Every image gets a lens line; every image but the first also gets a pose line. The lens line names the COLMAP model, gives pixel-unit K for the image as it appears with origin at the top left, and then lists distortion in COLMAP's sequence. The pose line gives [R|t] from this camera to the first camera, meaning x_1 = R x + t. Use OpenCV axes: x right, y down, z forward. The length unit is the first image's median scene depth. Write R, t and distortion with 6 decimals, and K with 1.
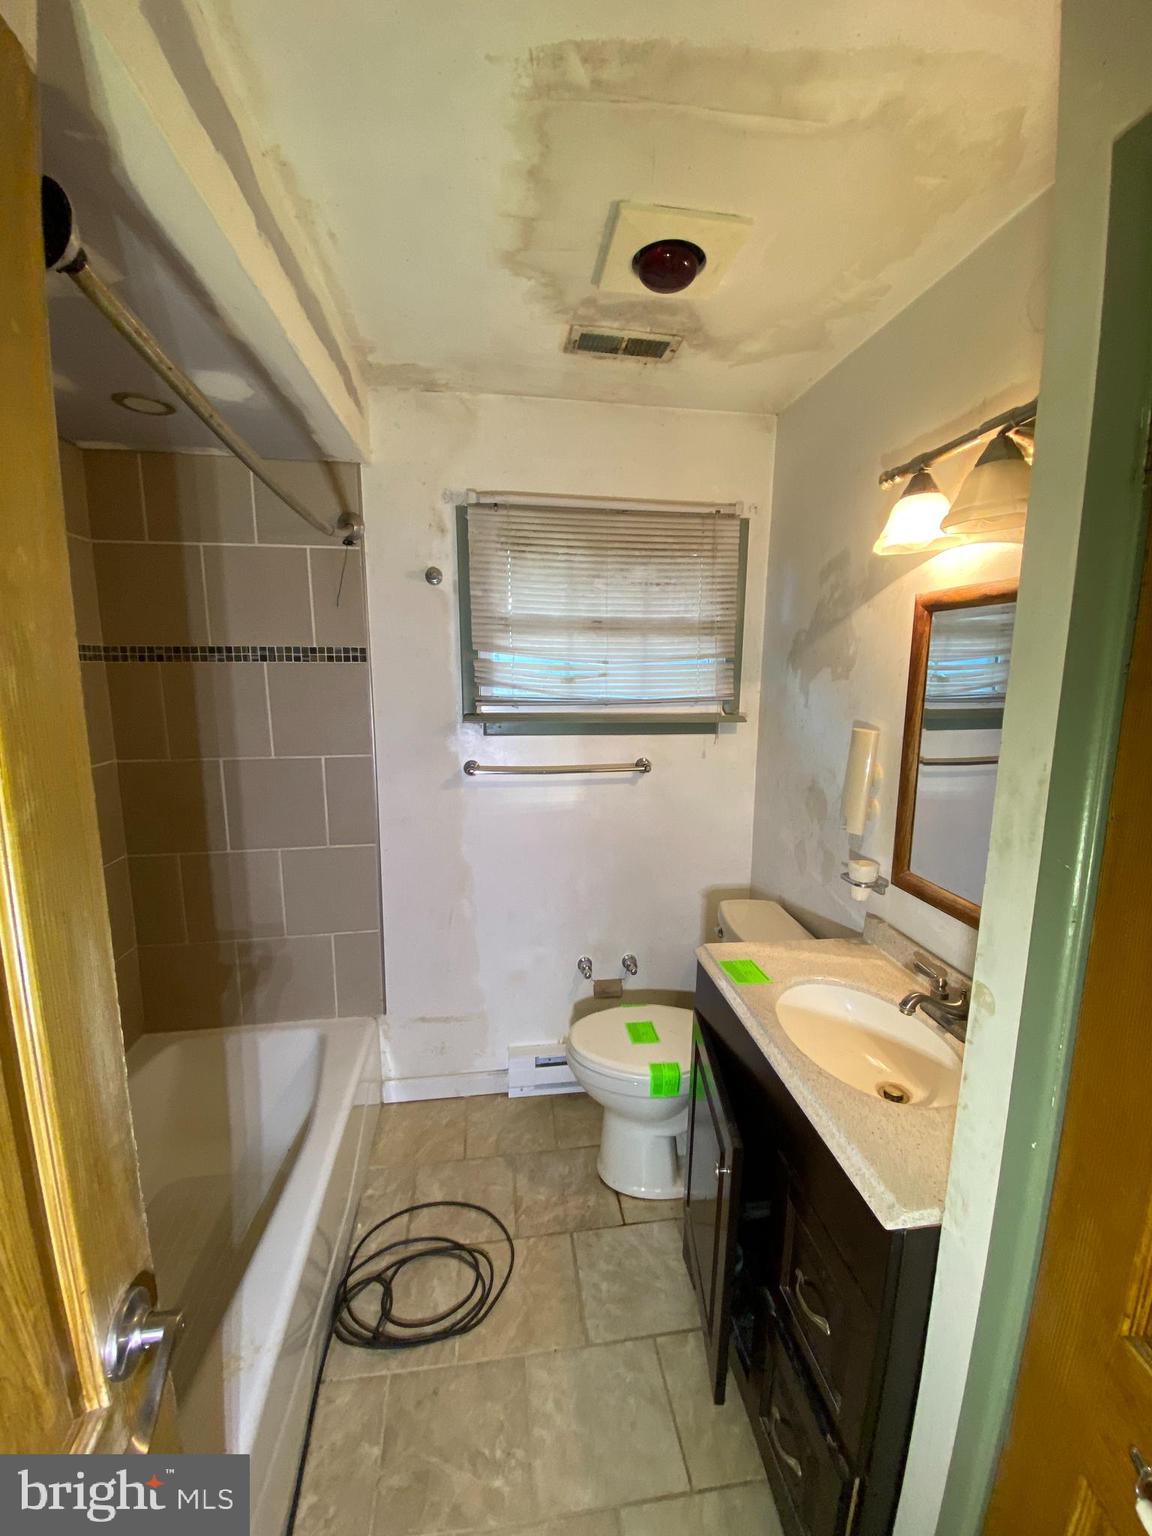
lens RADIAL K [[614.2, 0, 582.4], [0, 614.2, 767.7], [0, 0, 1]] dist [0.008897, -0.014763]
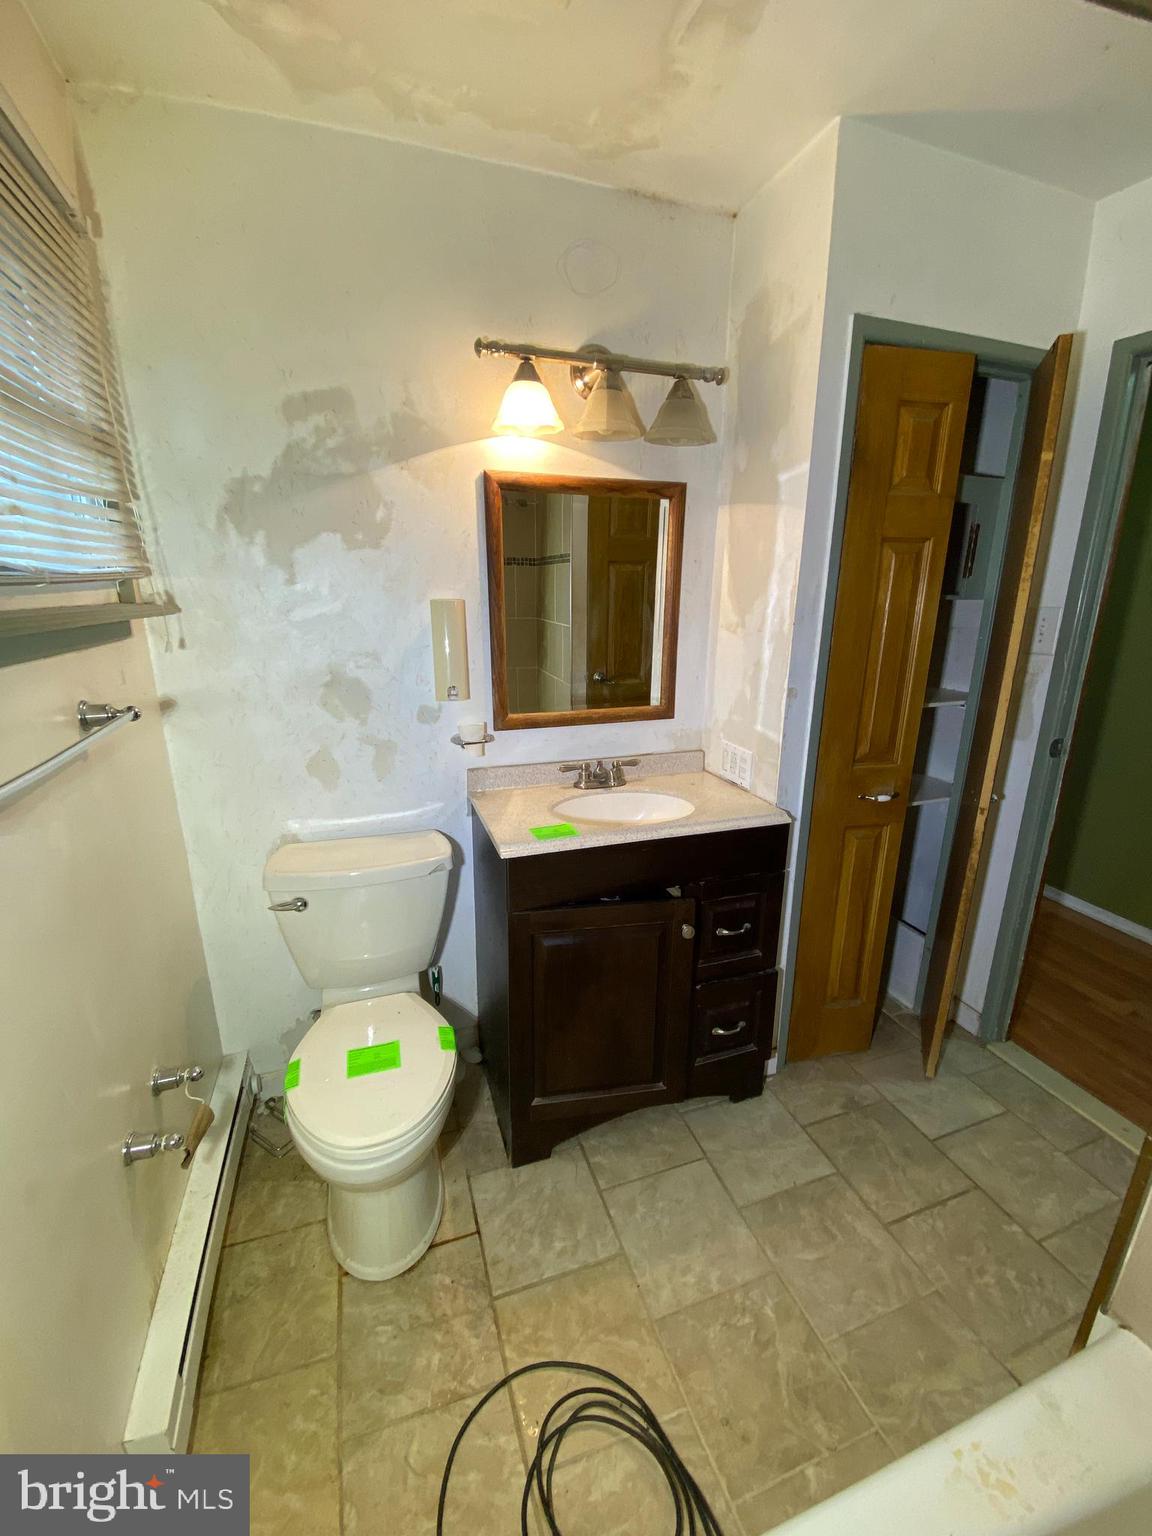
lens RADIAL K [[614.2, 0, 578.9], [0, 614.2, 773.2], [0, 0, 1]] dist [0.008897, -0.014763]
pose [[-0.185143, -0.277752, 0.942643, -0.655322], [0.153468, 0.939285, 0.306905, -0.071540], [-0.970654, 0.201487, -0.131276, 1.004415]]
